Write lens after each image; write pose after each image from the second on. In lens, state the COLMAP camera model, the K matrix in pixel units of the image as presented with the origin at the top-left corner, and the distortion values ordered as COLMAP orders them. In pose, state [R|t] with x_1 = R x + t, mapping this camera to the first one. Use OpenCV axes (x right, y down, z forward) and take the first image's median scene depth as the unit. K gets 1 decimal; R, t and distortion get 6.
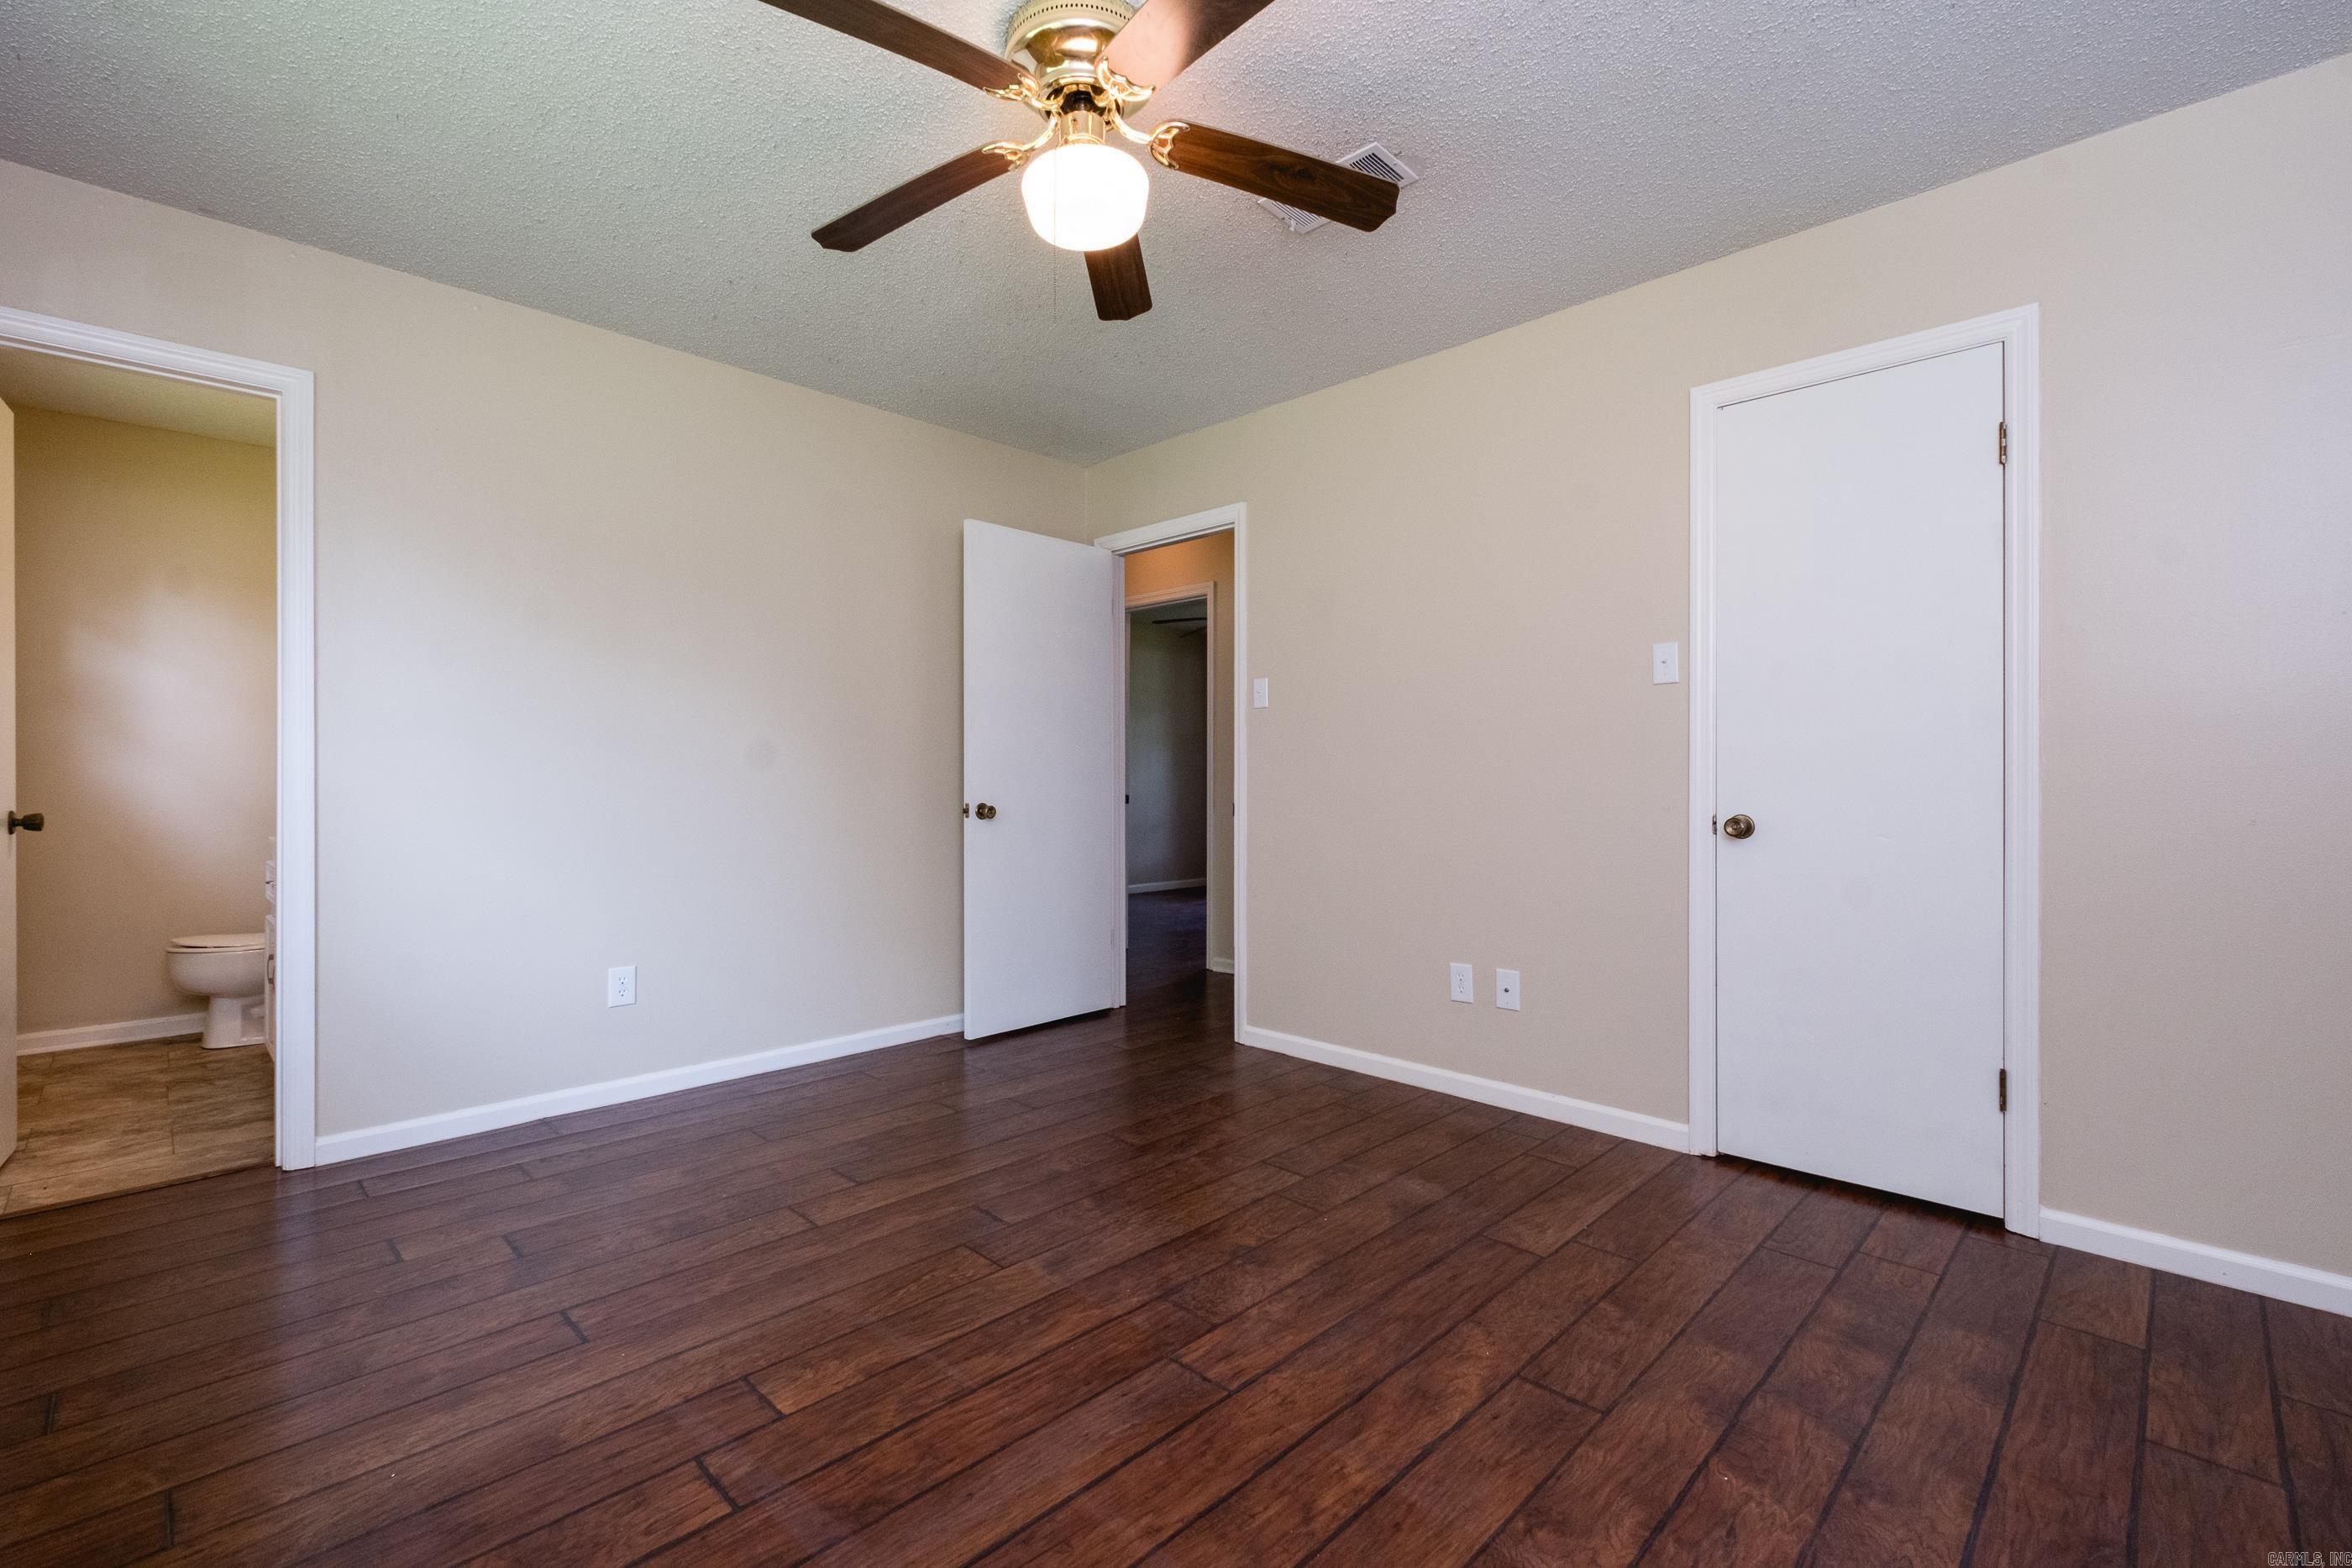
lens RADIAL K [[1054.4, 0, 1180.0], [0, 1054.4, 779.4], [0, 0, 1]] dist [0.017219, -0.015043]
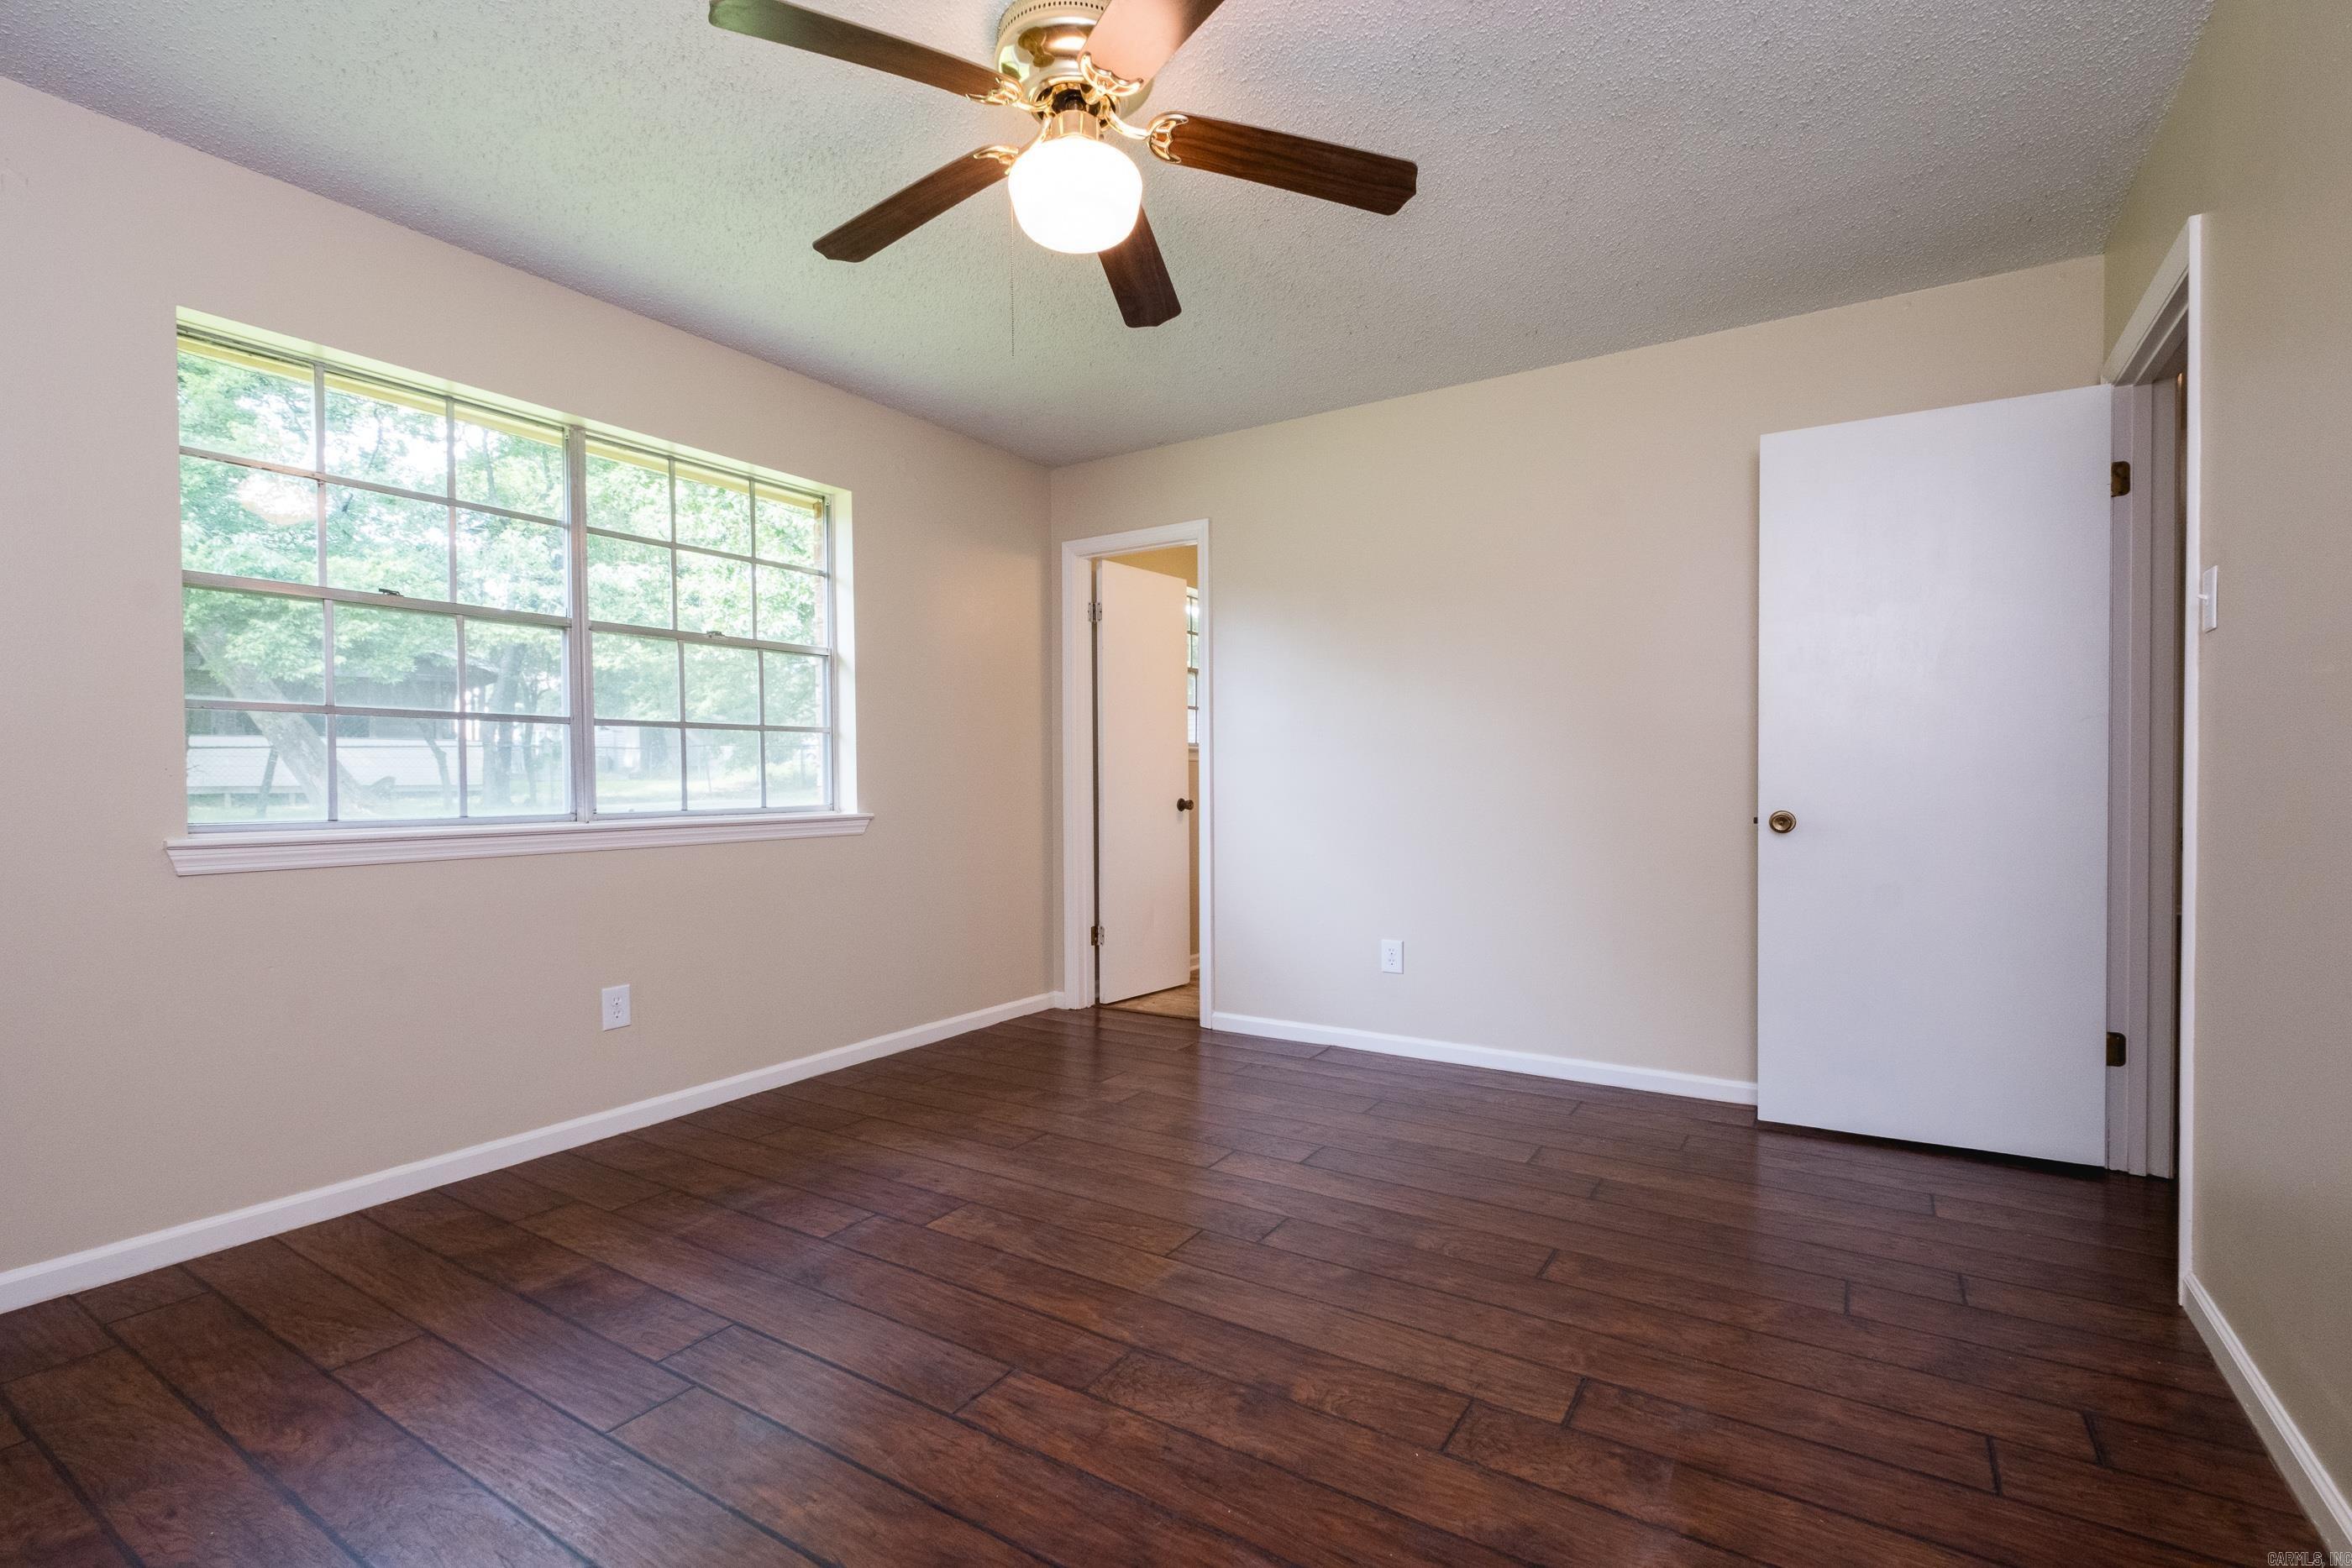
lens RADIAL K [[1020.7, 0, 1182.4], [0, 1020.7, 785.5], [0, 0, 1]] dist [0.014610, -0.012867]
pose [[0.208039, 0.003178, -0.978115, 0.793697], [0.004038, 0.999983, 0.004108, 0.001951], [0.978112, -0.004804, 0.208023, 0.801885]]
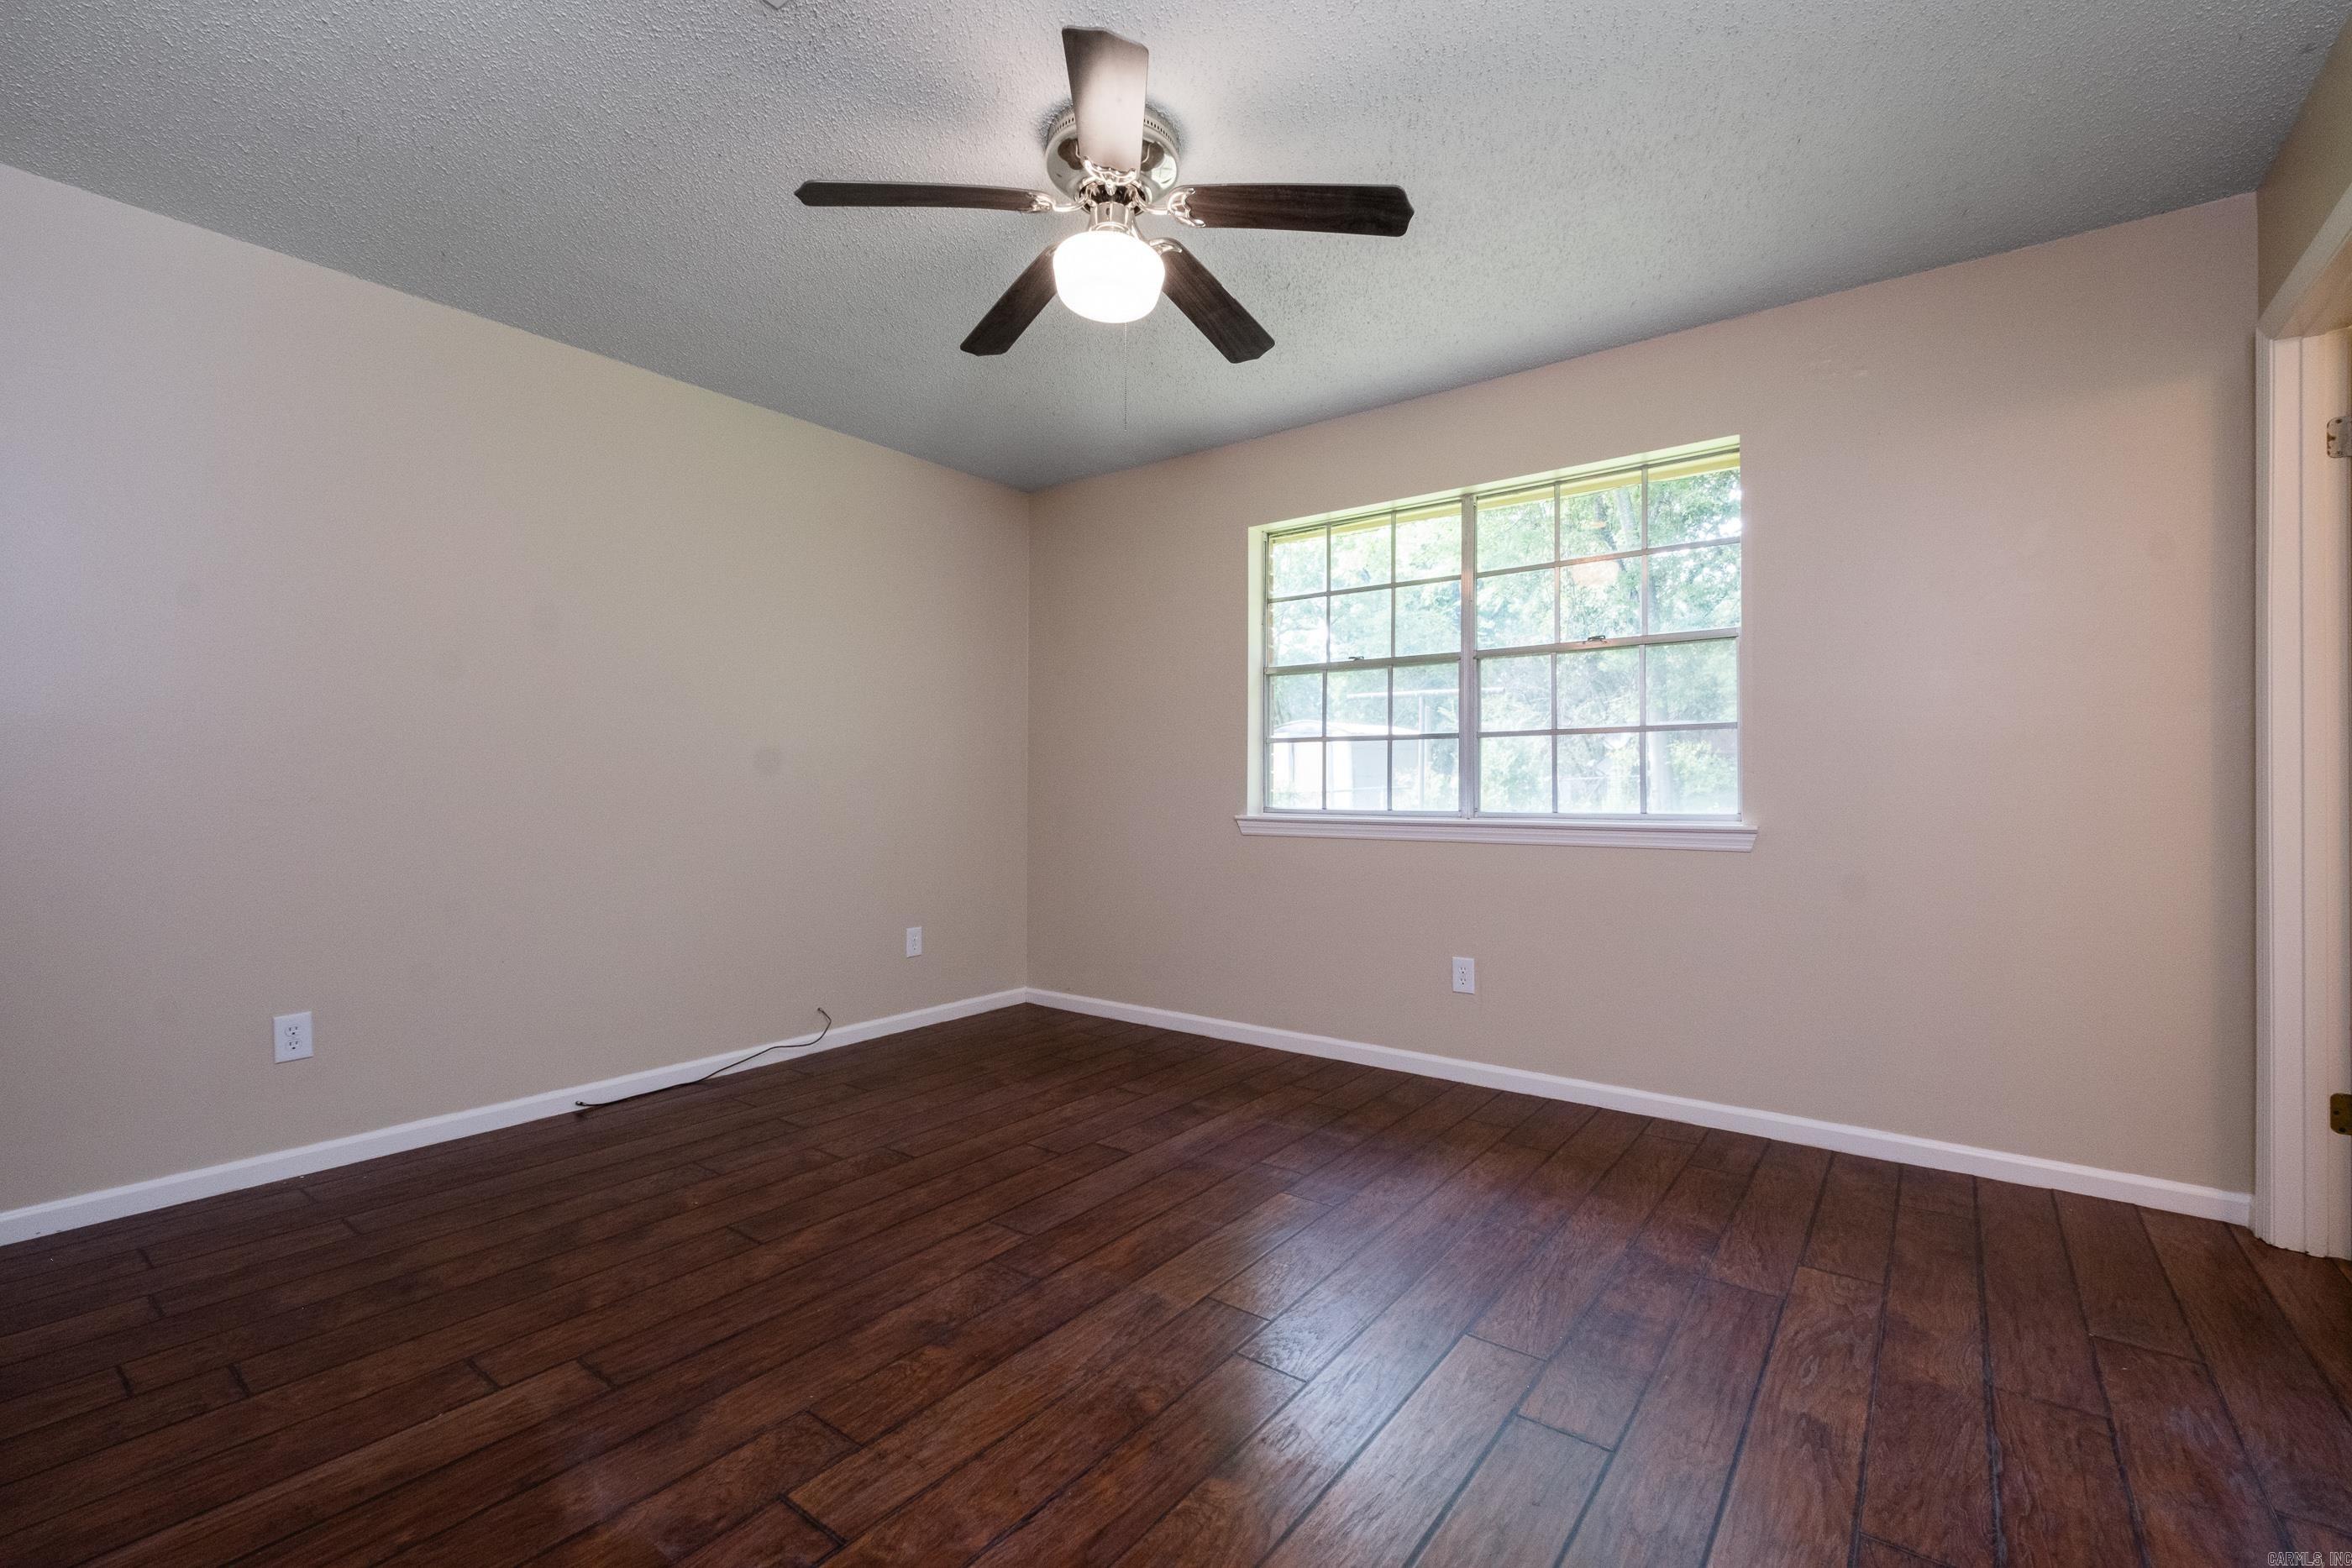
lens RADIAL K [[1054.4, 0, 1180.0], [0, 1054.4, 779.4], [0, 0, 1]] dist [0.017219, -0.015043]
pose [[-0.992272, -0.002199, -0.124062, -0.022843], [-0.001575, 0.999986, -0.005125, -0.000678], [0.124071, -0.004890, -0.992261, 1.920957]]
